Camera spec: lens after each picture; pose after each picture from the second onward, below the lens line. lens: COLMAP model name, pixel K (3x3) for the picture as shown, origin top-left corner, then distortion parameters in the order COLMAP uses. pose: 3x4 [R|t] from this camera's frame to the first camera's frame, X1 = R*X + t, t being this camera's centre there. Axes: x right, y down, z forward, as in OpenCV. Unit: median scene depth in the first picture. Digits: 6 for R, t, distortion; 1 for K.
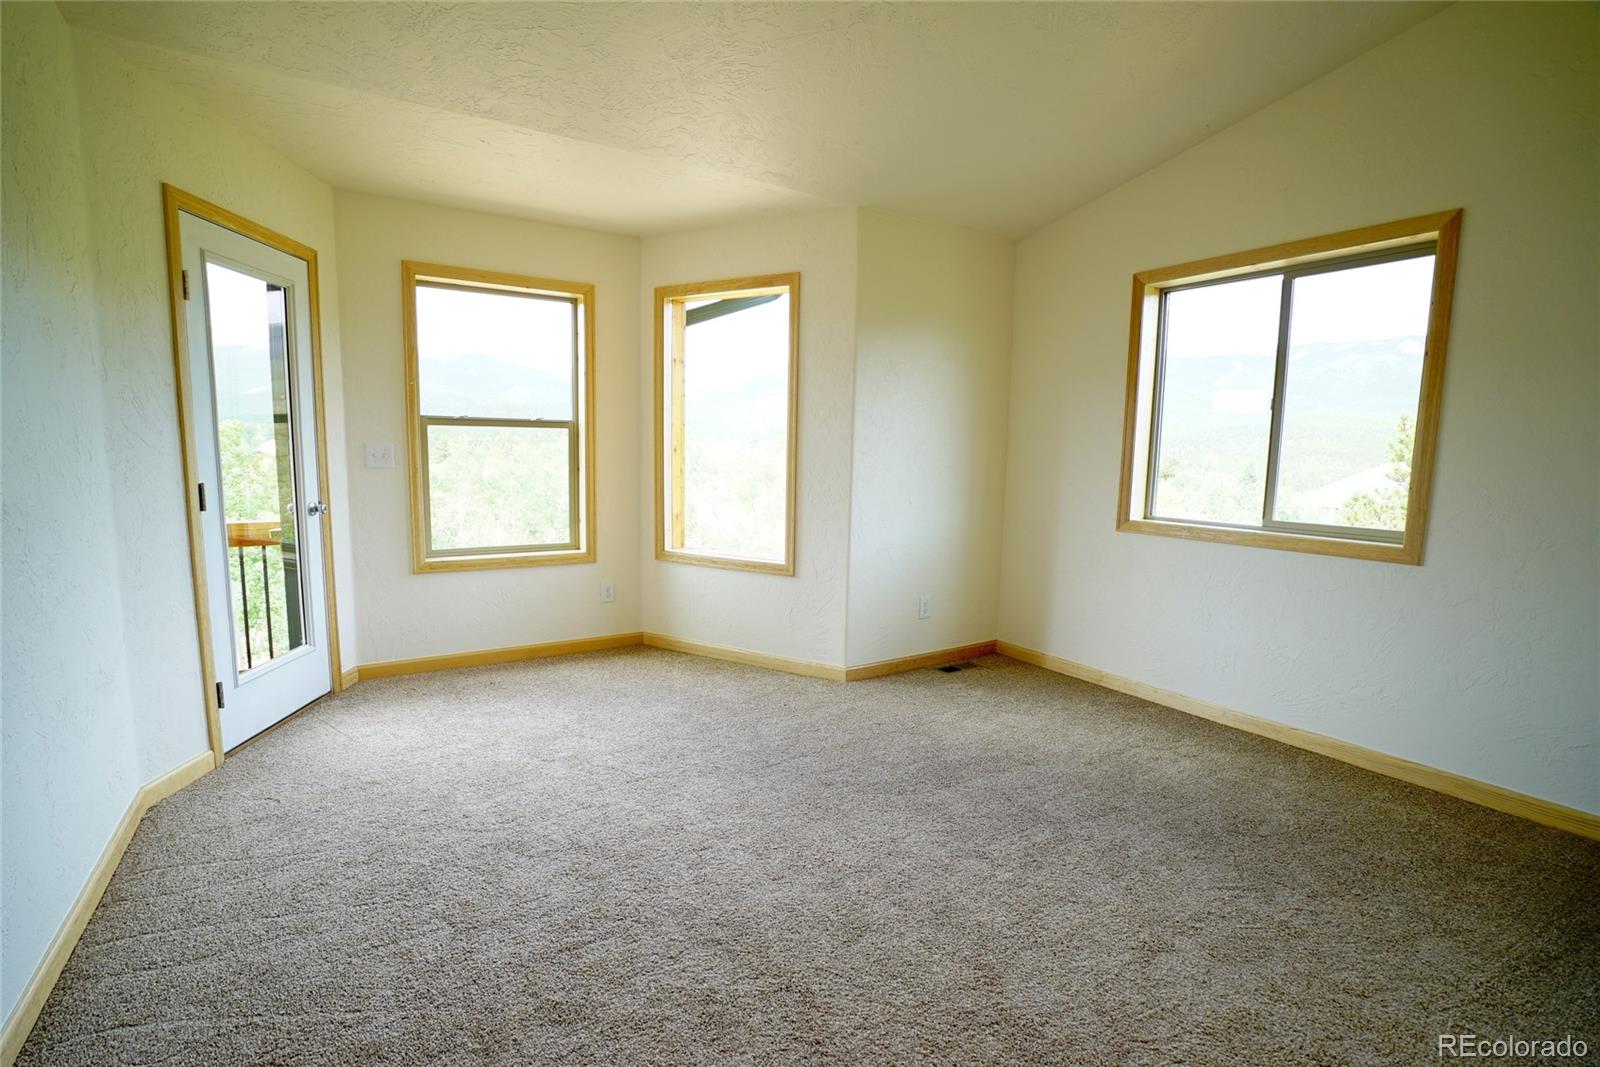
lens RADIAL K [[760.7, 0, 791.5], [0, 760.7, 529.3], [0, 0, 1]] dist [-0.008039, 0.017637]
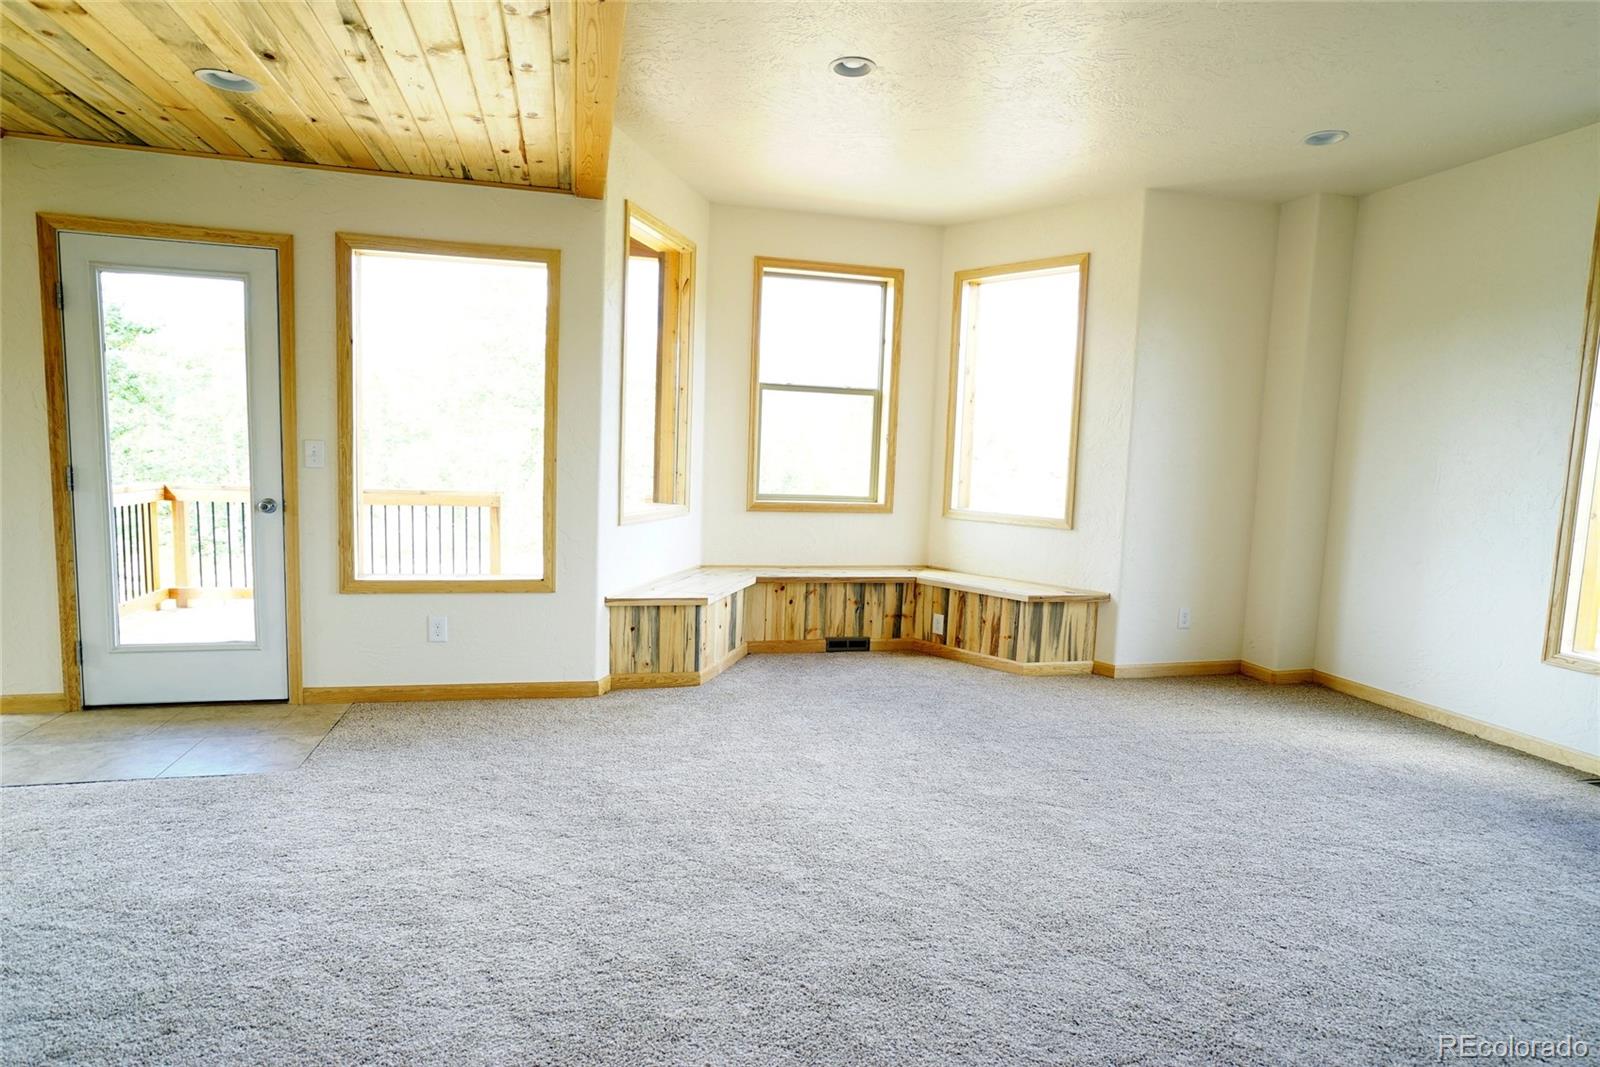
lens RADIAL K [[891.4, 0, 801.6], [0, 891.4, 535.6], [0, 0, 1]] dist [-0.022695, 0.015463]
pose [[0.955517, 0.048253, -0.290962, 0.003110], [-0.053692, 0.998500, -0.010730, 0.100929], [0.290008, 0.025875, 0.956674, -0.316606]]
